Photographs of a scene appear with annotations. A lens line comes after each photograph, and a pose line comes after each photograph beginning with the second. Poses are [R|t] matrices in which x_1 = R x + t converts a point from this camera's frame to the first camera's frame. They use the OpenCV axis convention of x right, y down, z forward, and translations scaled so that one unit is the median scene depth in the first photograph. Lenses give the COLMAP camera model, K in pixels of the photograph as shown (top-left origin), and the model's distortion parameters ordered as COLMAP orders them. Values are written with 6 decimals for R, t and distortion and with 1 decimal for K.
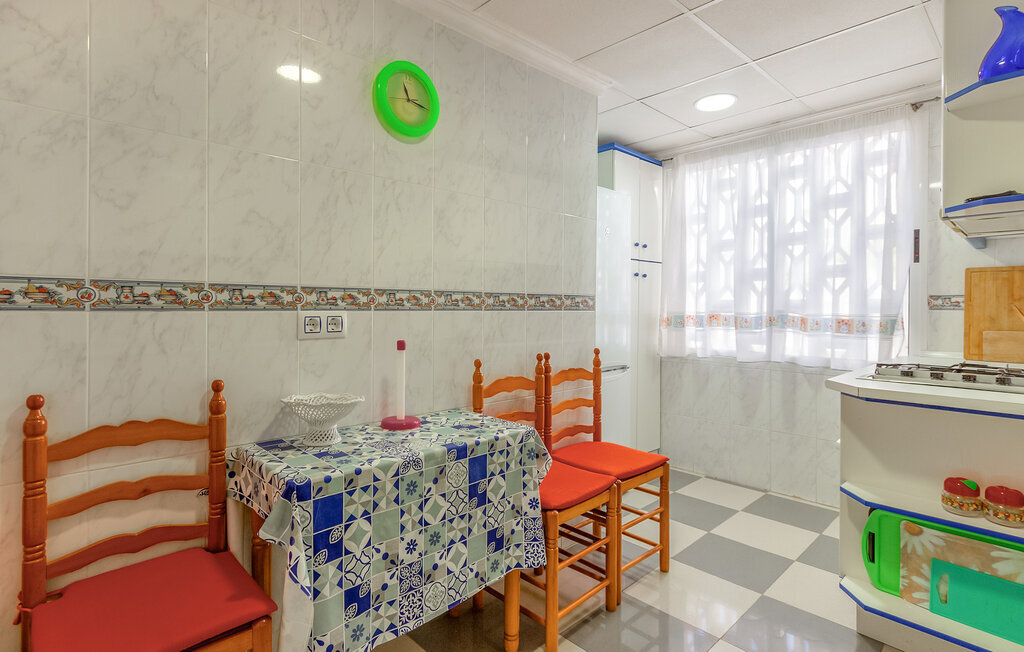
lens RADIAL K [[502.5, 0, 510.3], [0, 502.5, 318.7], [0, 0, 1]] dist [0.001337, -0.000459]
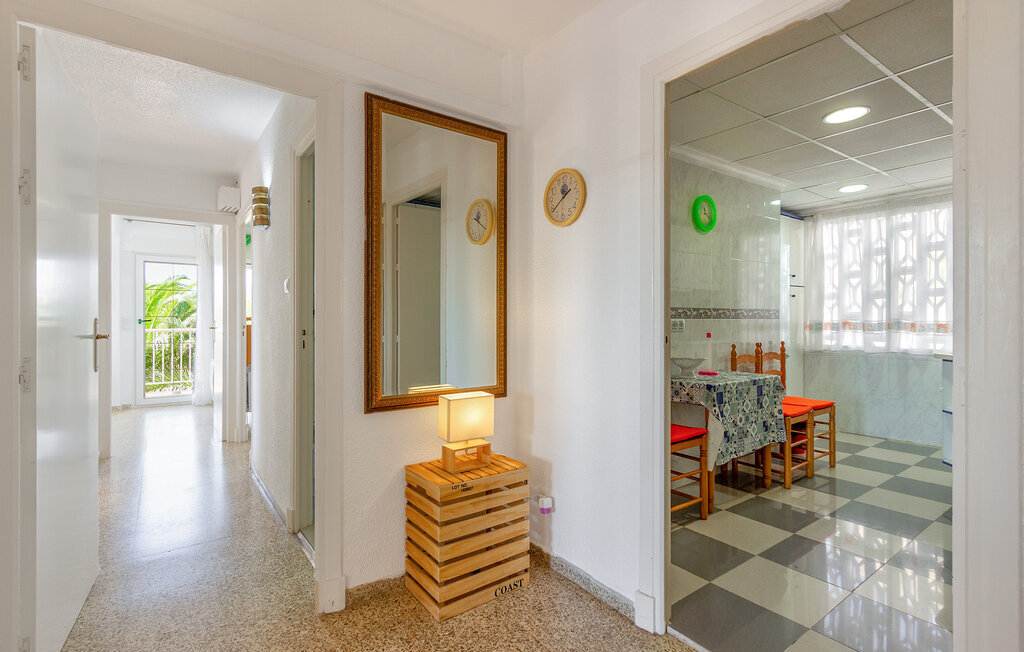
lens RADIAL K [[485.6, 0, 523.9], [0, 485.6, 324.5], [0, 0, 1]] dist [-0.002380, -0.000693]
pose [[0.992500, -0.002737, -0.122211, -0.456706], [0.001414, 0.999939, -0.010911, 0.018335], [0.122233, 0.010656, 0.992444, -0.672479]]
